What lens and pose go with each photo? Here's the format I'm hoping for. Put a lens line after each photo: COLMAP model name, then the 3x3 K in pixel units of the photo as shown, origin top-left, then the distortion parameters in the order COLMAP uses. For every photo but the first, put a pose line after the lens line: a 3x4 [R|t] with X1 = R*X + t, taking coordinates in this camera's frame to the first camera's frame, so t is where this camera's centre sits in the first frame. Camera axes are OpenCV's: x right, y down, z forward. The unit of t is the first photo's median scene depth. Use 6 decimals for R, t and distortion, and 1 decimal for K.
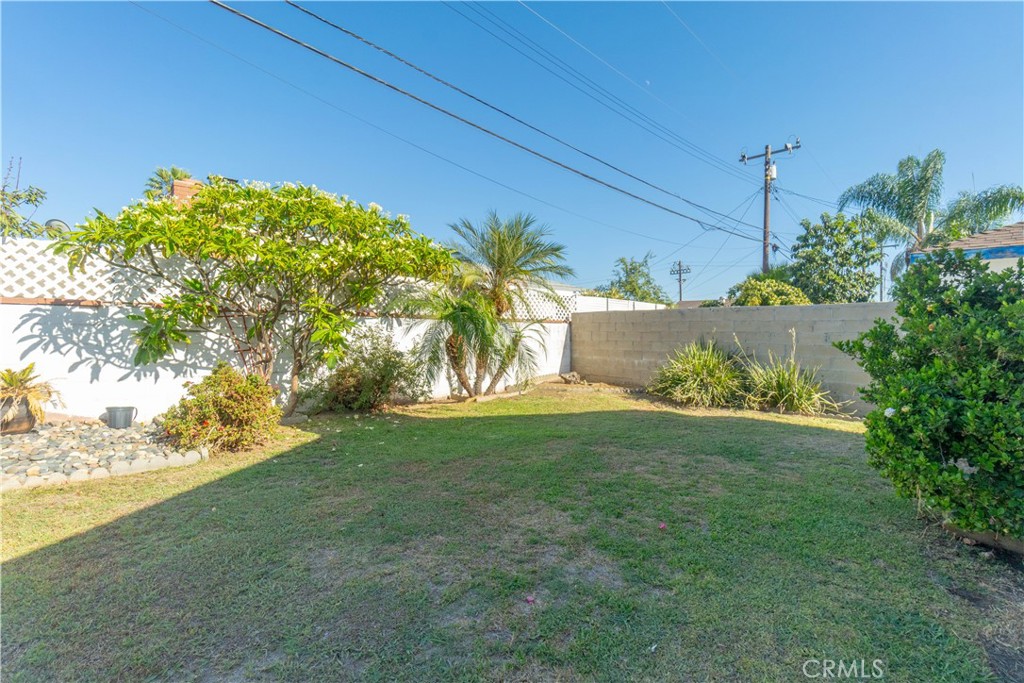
lens RADIAL K [[479.1, 0, 512.0], [0, 479.1, 341.5], [0, 0, 1]] dist [-0.012324, -0.000605]
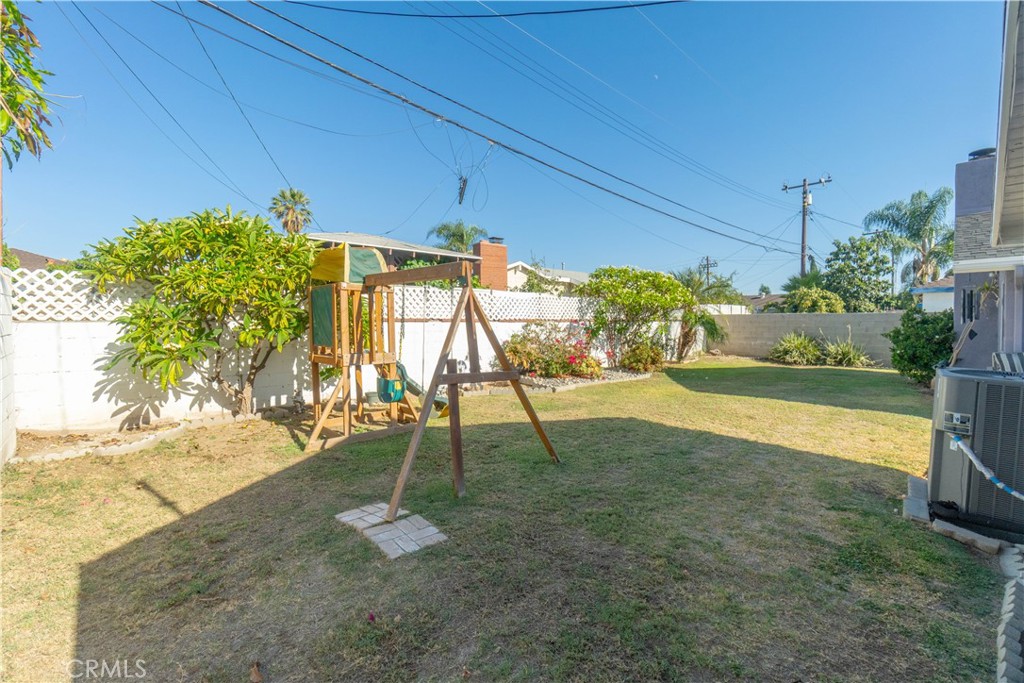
lens RADIAL K [[469.0, 0, 512.0], [0, 469.0, 341.5], [0, 0, 1]] dist [0.000677, 0.000507]
pose [[0.999788, -0.008773, -0.018644, -0.587379], [0.009265, 0.999607, 0.026469, -0.017872], [0.018405, -0.026636, 0.999476, -0.741184]]
